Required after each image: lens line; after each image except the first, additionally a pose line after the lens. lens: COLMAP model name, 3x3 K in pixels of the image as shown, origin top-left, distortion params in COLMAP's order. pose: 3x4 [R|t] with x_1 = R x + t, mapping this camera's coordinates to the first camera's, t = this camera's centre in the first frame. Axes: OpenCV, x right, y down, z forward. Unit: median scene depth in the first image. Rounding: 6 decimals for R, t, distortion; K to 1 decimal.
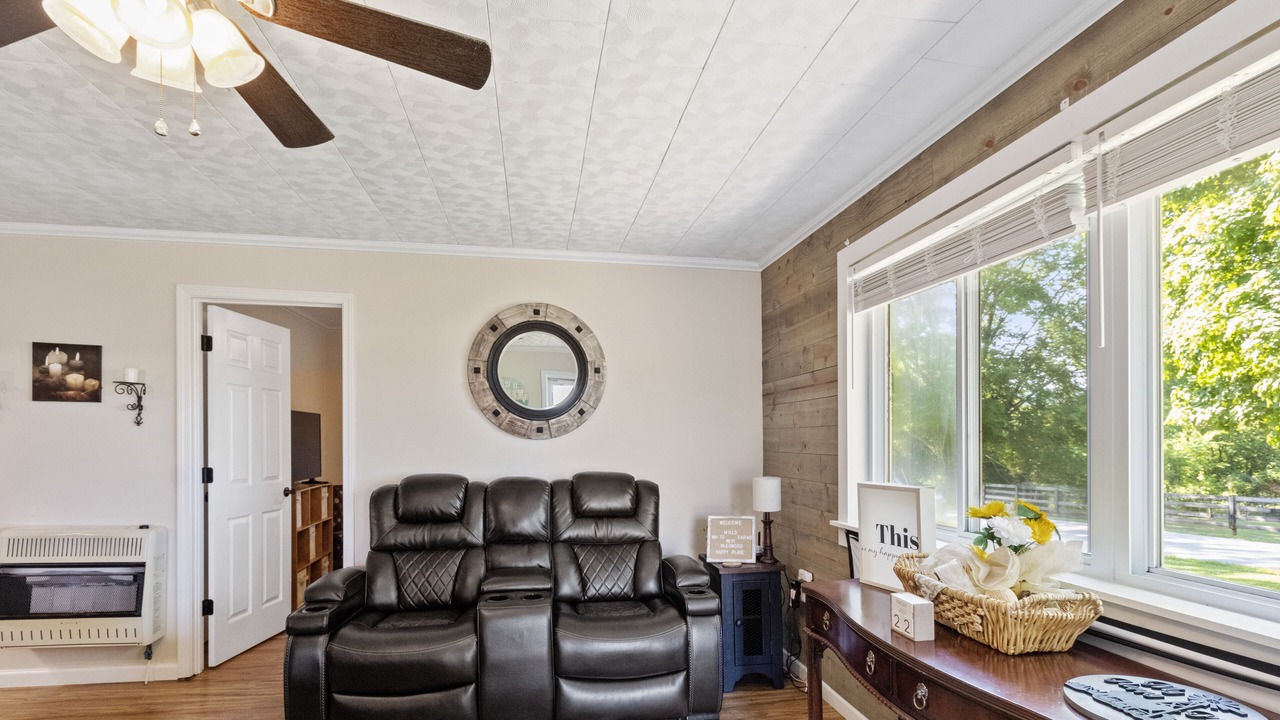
lens RADIAL K [[613.2, 0, 637.3], [0, 613.2, 352.0], [0, 0, 1]] dist [0.001484, 0.000011]
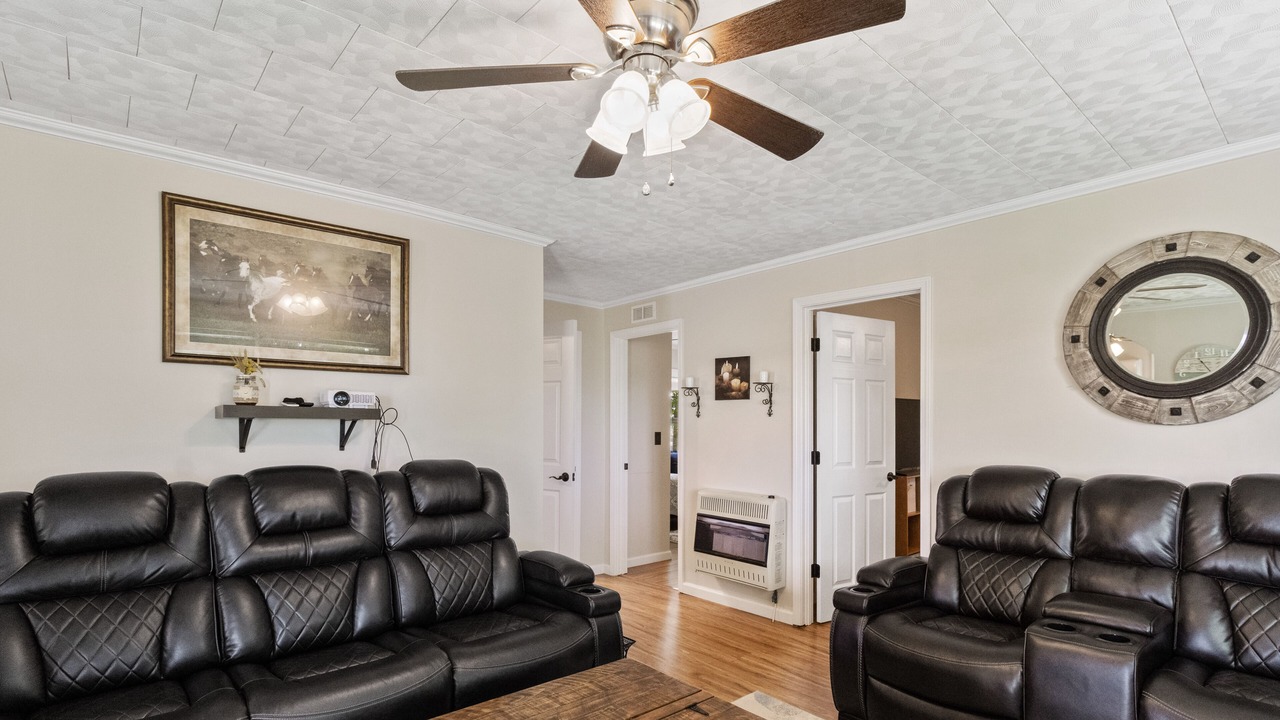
lens RADIAL K [[619.2, 0, 640.0], [0, 619.2, 360.0], [0, 0, 1]] dist [-0.002067, -0.000570]
pose [[0.533843, -0.095881, -0.840130, 0.142832], [0.123715, 0.991716, -0.034569, 0.019234], [0.836484, -0.085482, 0.541283, 0.119626]]
